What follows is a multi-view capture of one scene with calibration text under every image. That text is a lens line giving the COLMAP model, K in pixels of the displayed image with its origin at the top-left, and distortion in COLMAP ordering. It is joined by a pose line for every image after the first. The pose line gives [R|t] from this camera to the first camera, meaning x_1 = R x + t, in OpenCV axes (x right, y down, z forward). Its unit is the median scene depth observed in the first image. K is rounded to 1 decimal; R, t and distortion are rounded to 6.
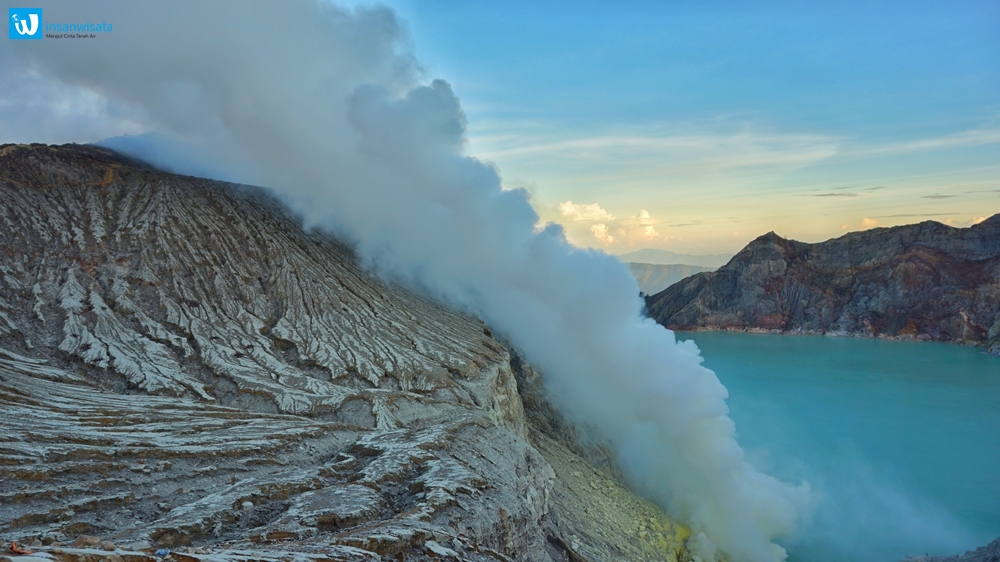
lens RADIAL K [[681.9, 0, 500.0], [0, 681.9, 281.0], [0, 0, 1]] dist [-0.049173, 0.047638]
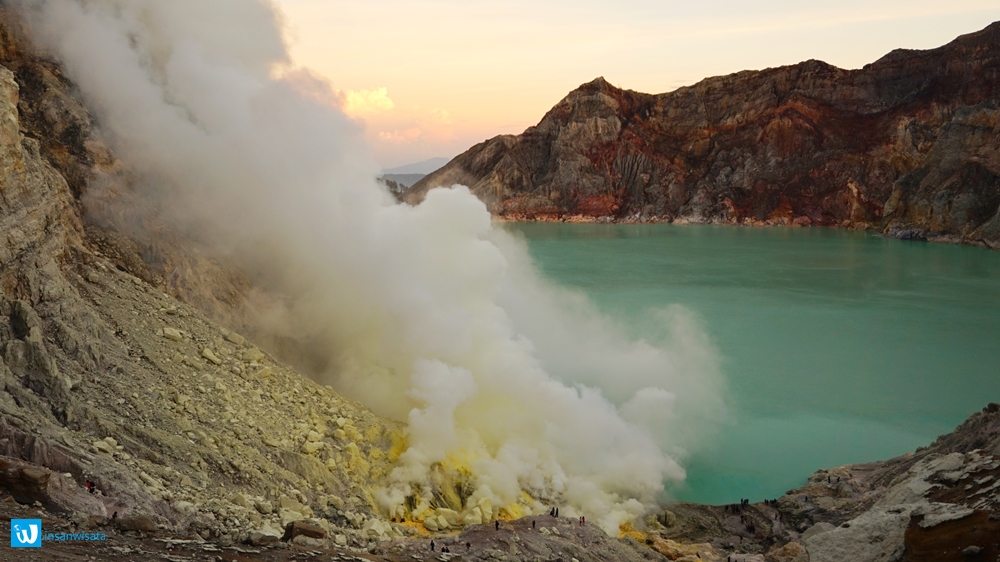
lens RADIAL K [[966.5, 0, 500.0], [0, 966.5, 281.0], [0, 0, 1]] dist [0.001993, 0.018021]
pose [[0.962254, -0.024658, 0.271033, 0.043181], [0.002737, 0.996713, 0.080963, 0.057956], [-0.272138, -0.077165, 0.959159, 0.098169]]
